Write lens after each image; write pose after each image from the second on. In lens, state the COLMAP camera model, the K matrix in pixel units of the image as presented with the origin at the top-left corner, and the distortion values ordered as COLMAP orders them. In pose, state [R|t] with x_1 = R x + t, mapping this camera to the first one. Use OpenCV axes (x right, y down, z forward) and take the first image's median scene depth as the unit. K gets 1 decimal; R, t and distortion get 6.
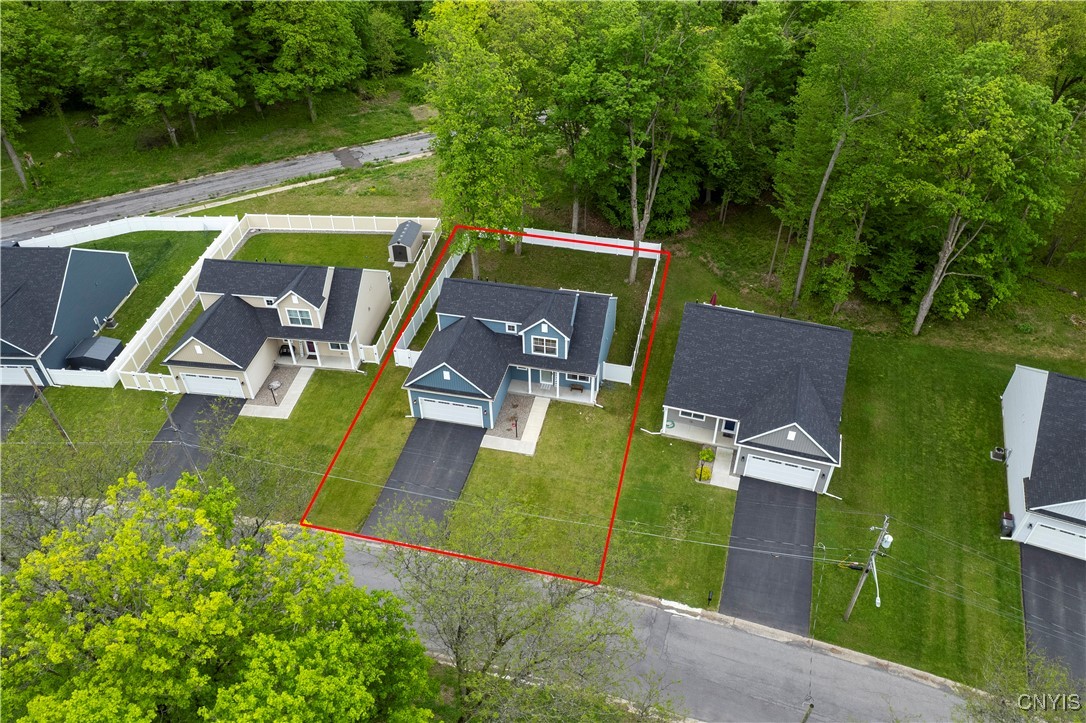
lens RADIAL K [[685.1, 0, 525.8], [0, 685.1, 357.6], [0, 0, 1]] dist [-0.025423, 0.001342]
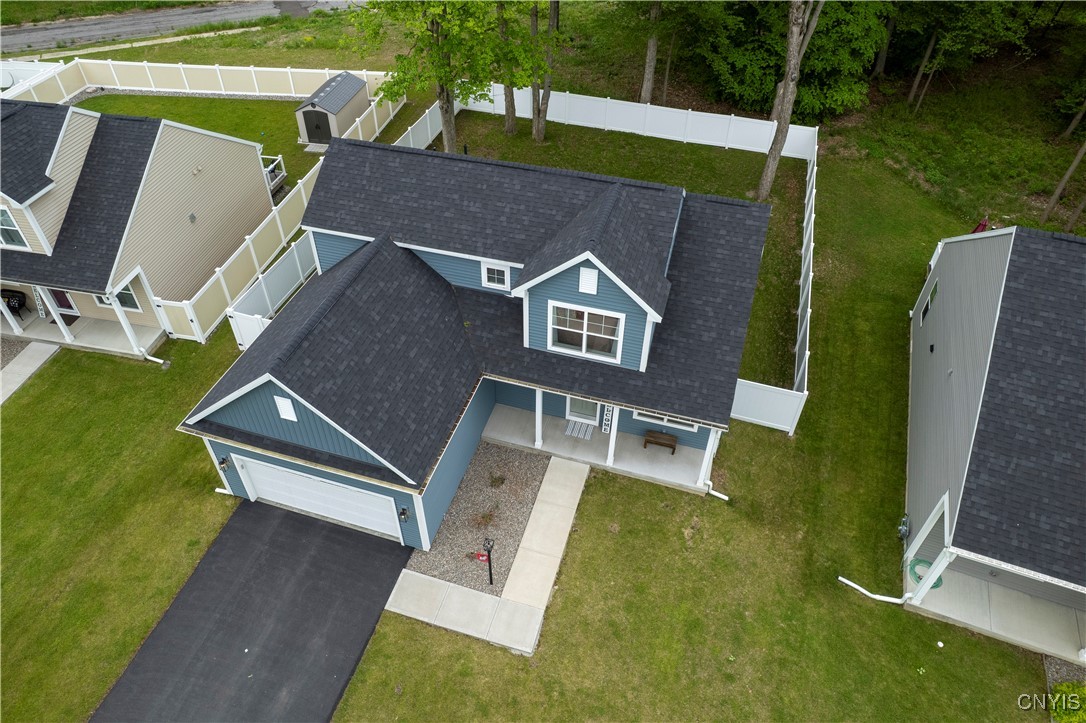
lens RADIAL K [[685.1, 0, 525.8], [0, 685.1, 357.6], [0, 0, 1]] dist [-0.025423, 0.001342]
pose [[0.997816, 0.055860, -0.035244, 0.010236], [-0.053248, 0.996045, 0.071126, -0.026350], [0.039078, -0.069094, 0.996845, 0.628127]]
